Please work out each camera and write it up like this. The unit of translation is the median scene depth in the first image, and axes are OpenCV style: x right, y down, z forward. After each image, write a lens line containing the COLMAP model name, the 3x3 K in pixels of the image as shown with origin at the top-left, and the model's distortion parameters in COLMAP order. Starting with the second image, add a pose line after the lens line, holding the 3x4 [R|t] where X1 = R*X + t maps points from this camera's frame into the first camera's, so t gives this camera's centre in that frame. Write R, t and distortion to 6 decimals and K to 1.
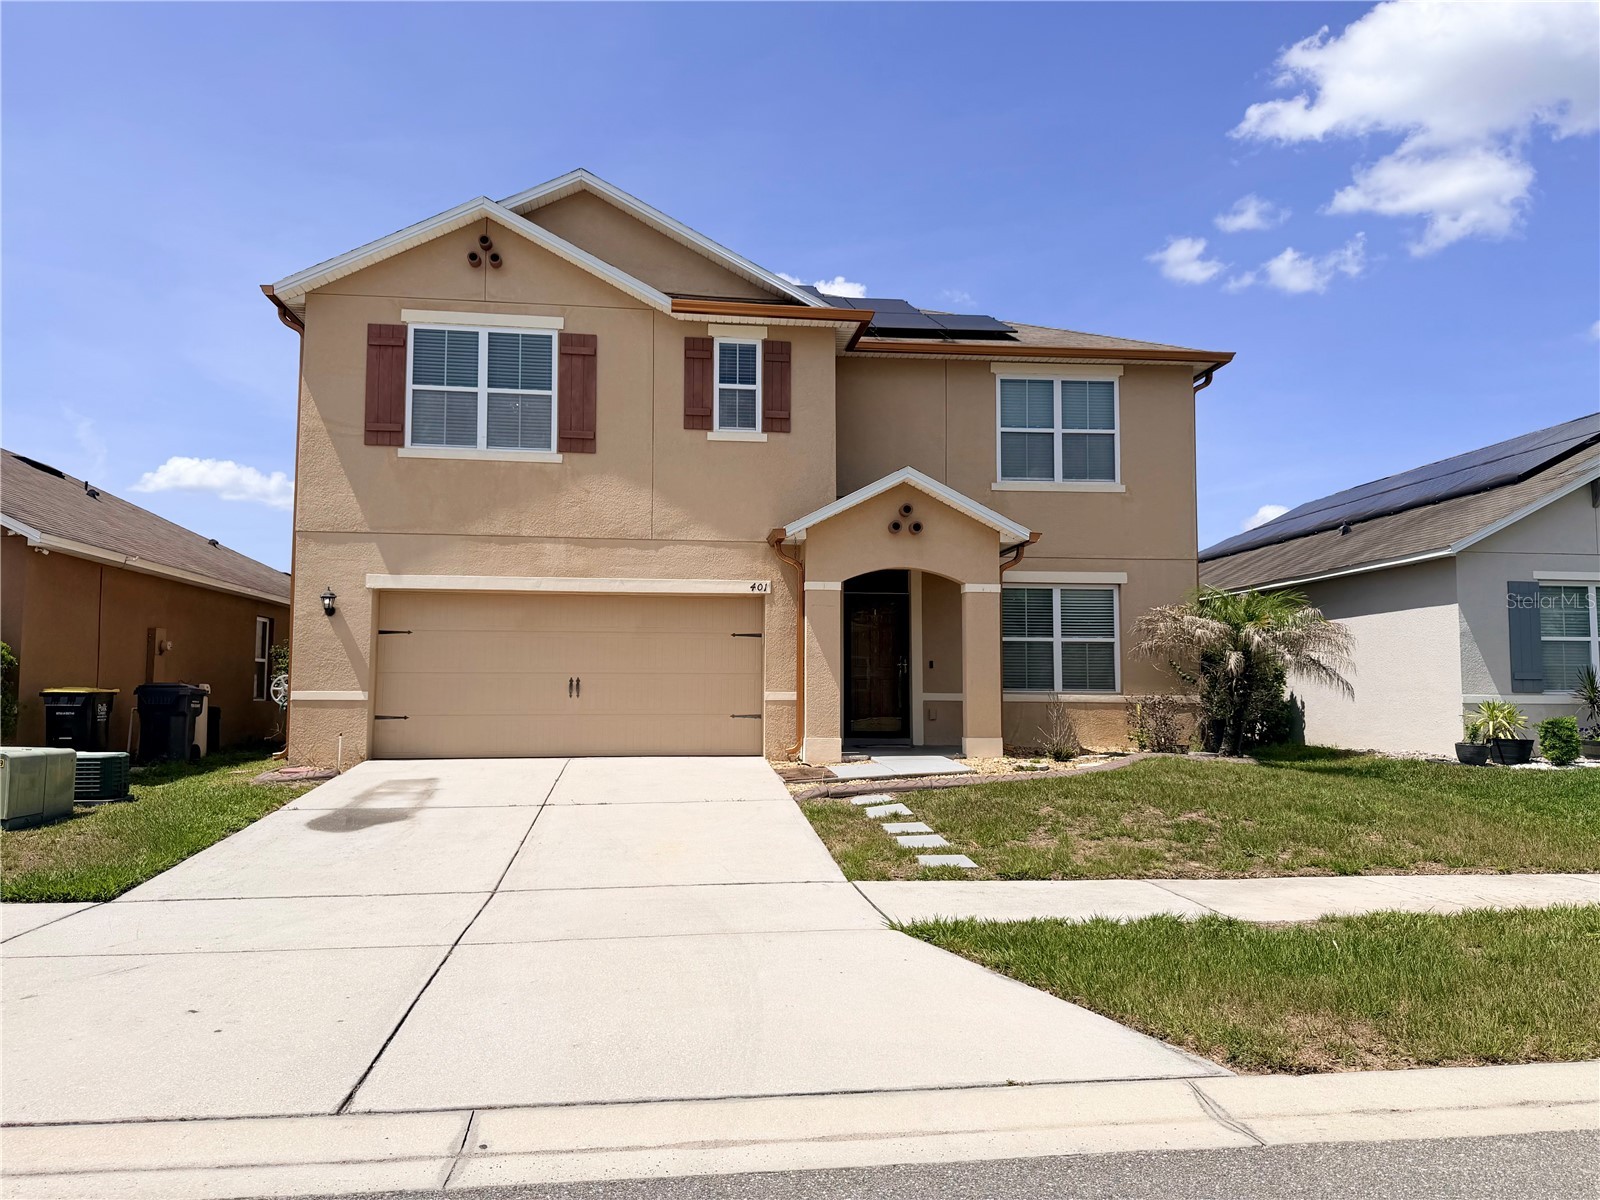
lens RADIAL K [[1124.5, 0, 800.0], [0, 1124.5, 600.0], [0, 0, 1]] dist [0.123885, -0.177749]
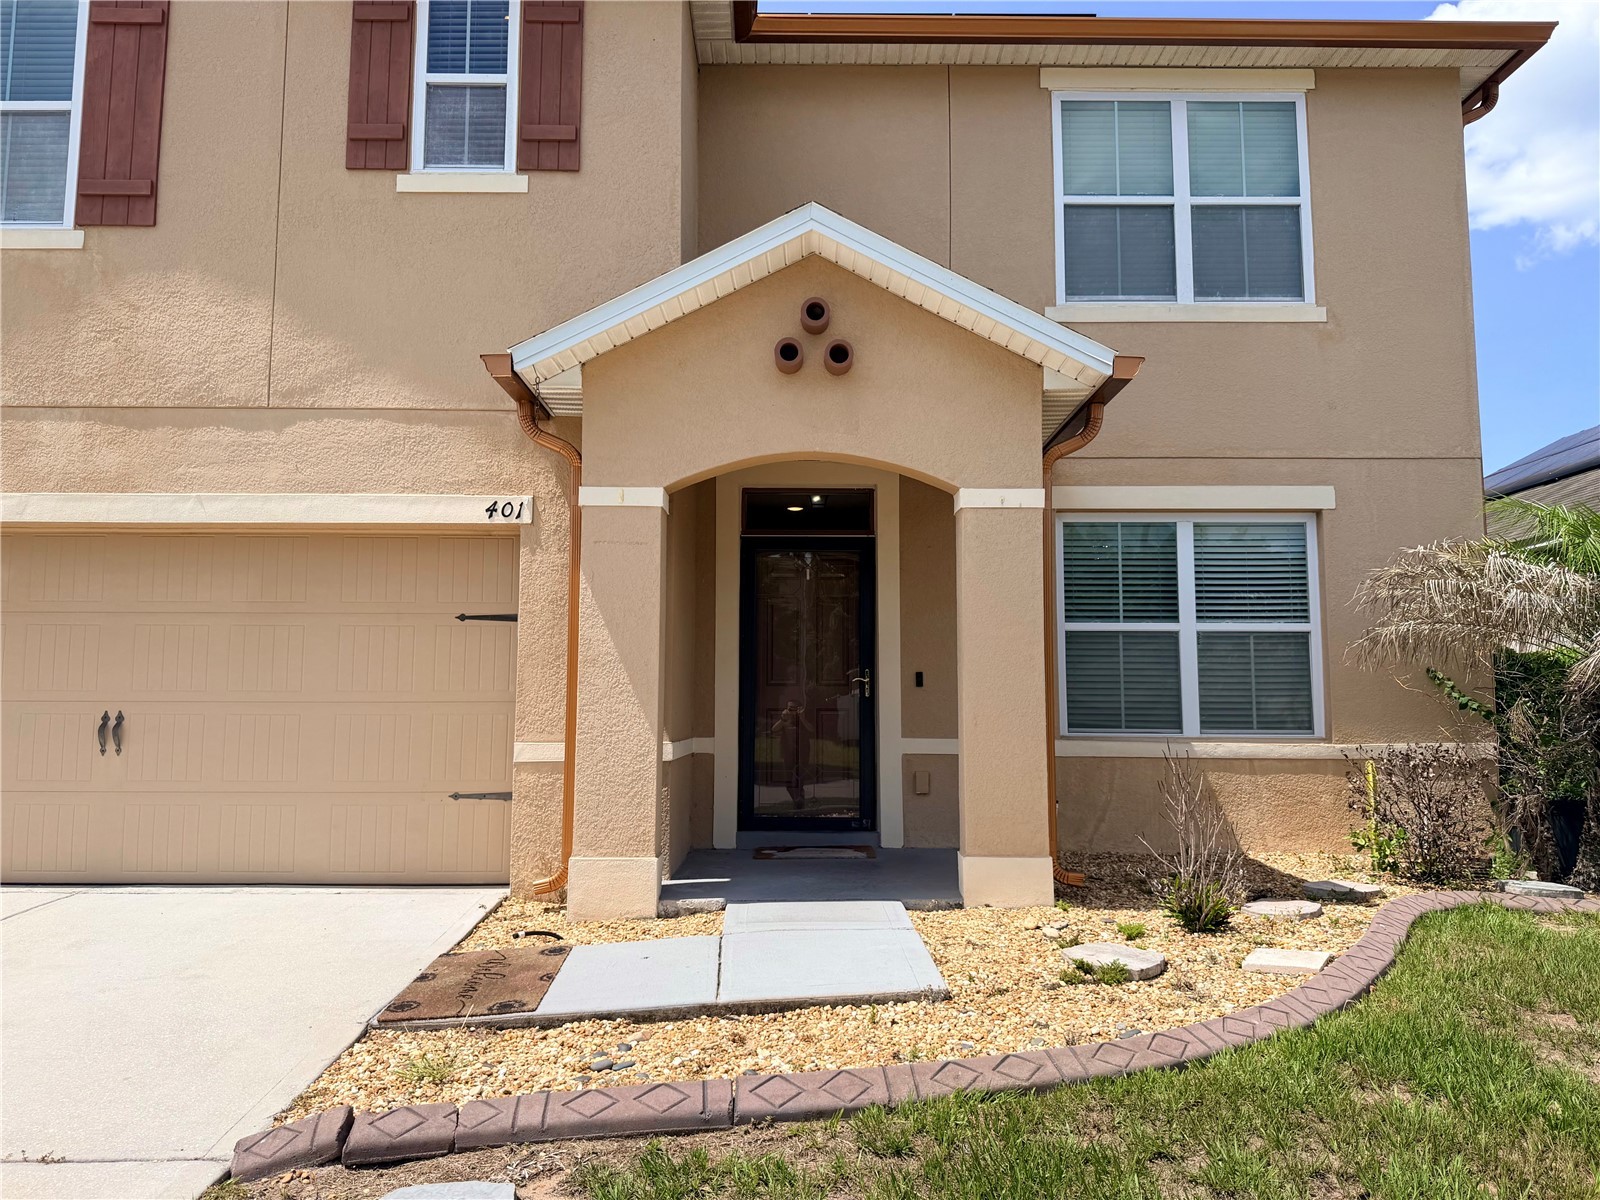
lens RADIAL K [[1135.4, 0, 800.0], [0, 1135.4, 600.0], [0, 0, 1]] dist [0.049106, -0.070287]
pose [[0.994376, -0.011109, -0.105325, 0.128261], [0.009897, 0.999879, -0.012027, 0.031276], [0.105446, 0.010917, 0.994365, 0.558146]]
